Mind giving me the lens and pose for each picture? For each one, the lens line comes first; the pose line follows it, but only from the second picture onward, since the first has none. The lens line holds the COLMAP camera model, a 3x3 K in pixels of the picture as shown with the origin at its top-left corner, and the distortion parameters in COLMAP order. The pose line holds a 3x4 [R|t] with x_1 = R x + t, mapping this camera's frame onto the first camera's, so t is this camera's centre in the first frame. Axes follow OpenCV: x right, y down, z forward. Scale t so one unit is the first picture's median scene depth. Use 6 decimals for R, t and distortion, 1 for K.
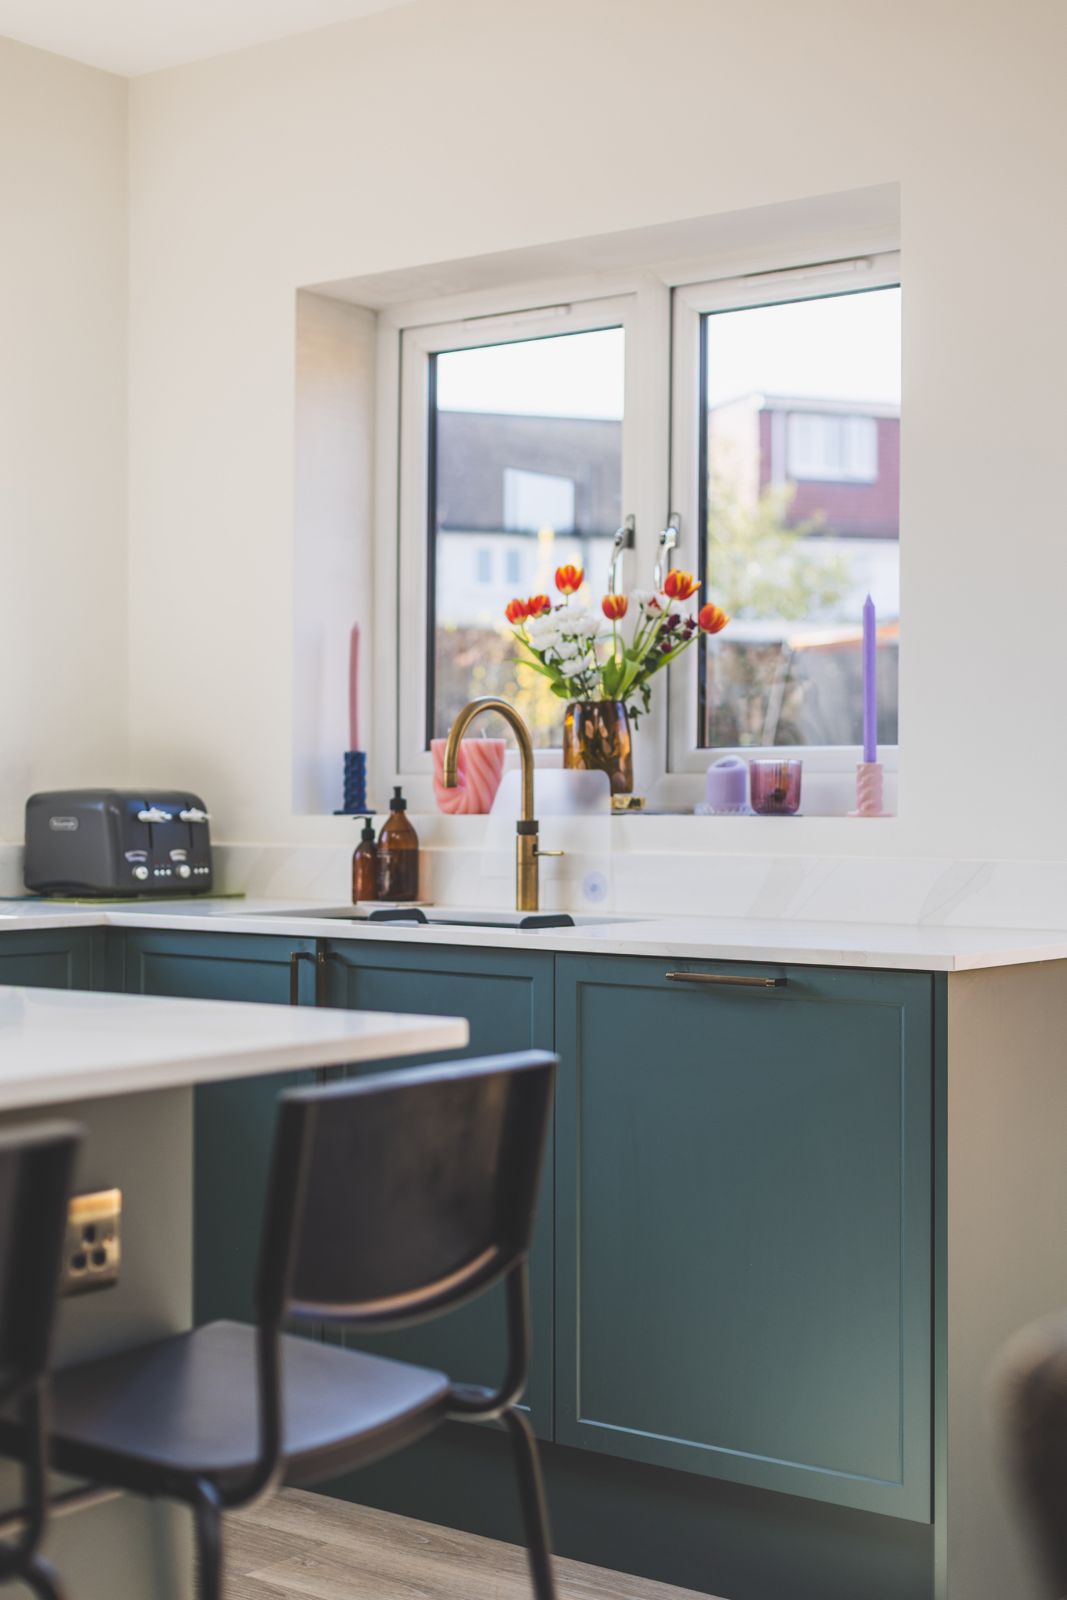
lens RADIAL K [[2284.7, 0, 531.8], [0, 2284.7, 864.9], [0, 0, 1]] dist [0.007656, -0.056713]
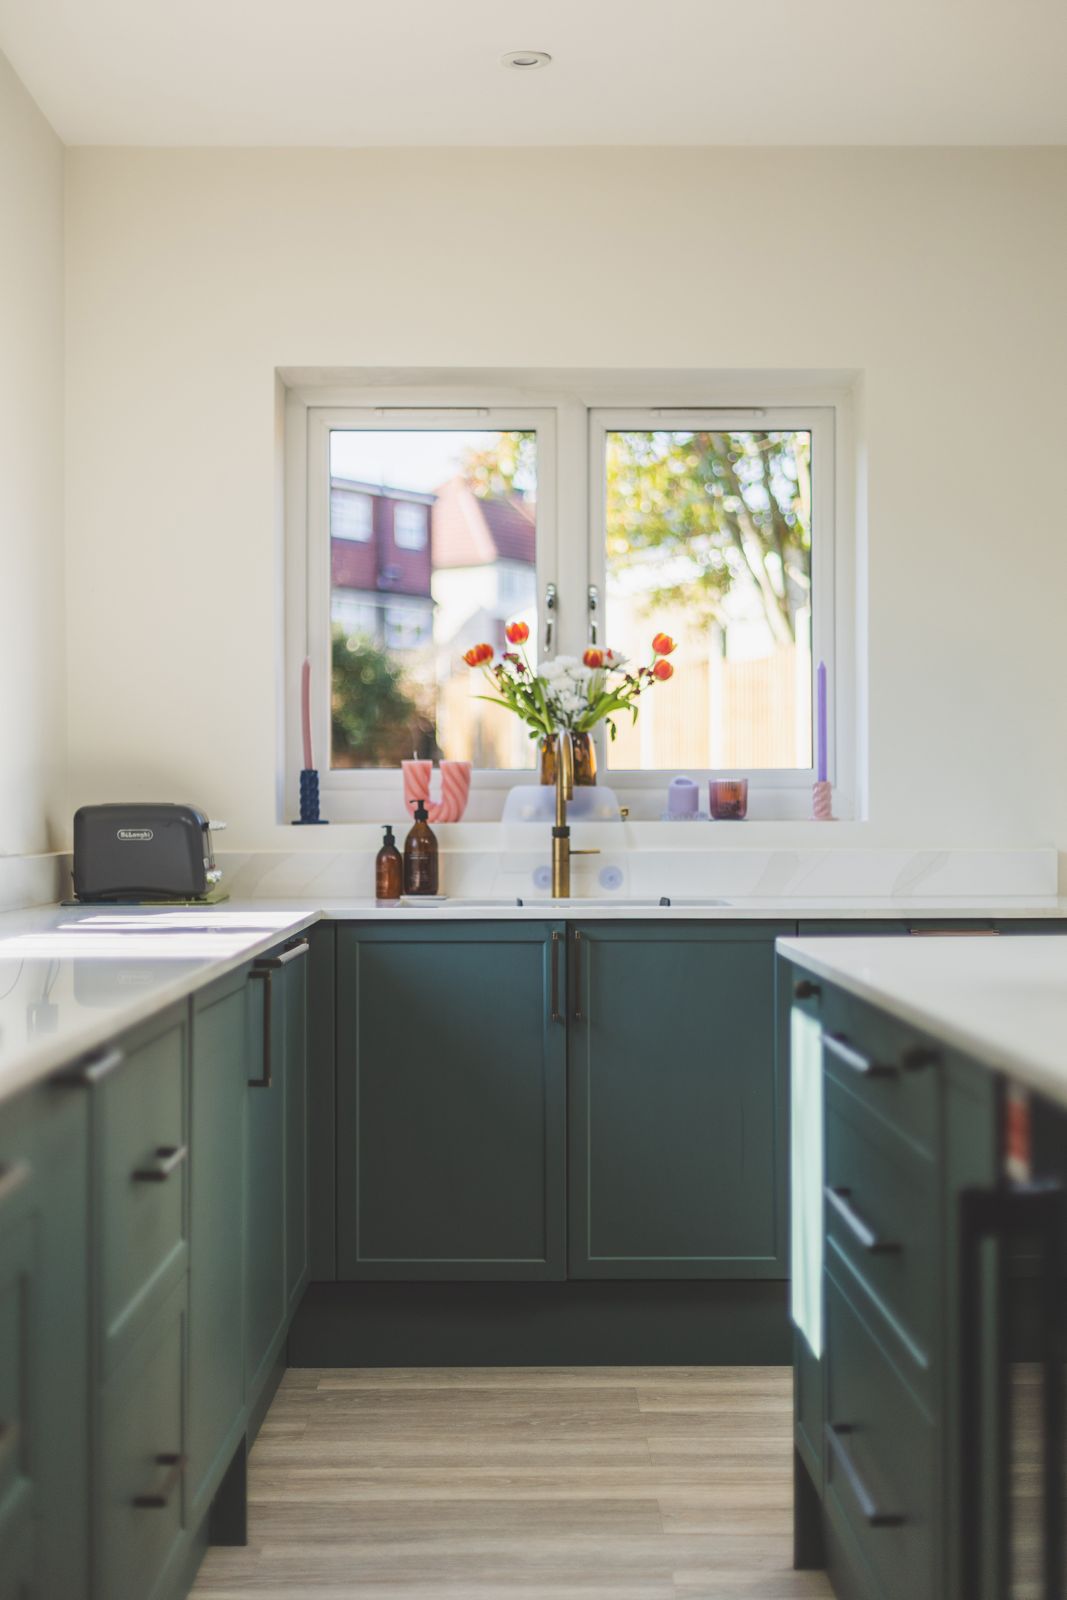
lens RADIAL K [[2284.7, 0, 531.8], [0, 2284.7, 864.9], [0, 0, 1]] dist [0.007656, -0.056713]
pose [[0.791040, -0.021368, 0.611391, -0.749761], [0.024205, 0.999700, 0.003622, -0.002928], [-0.611285, 0.011933, 0.791321, 0.013455]]
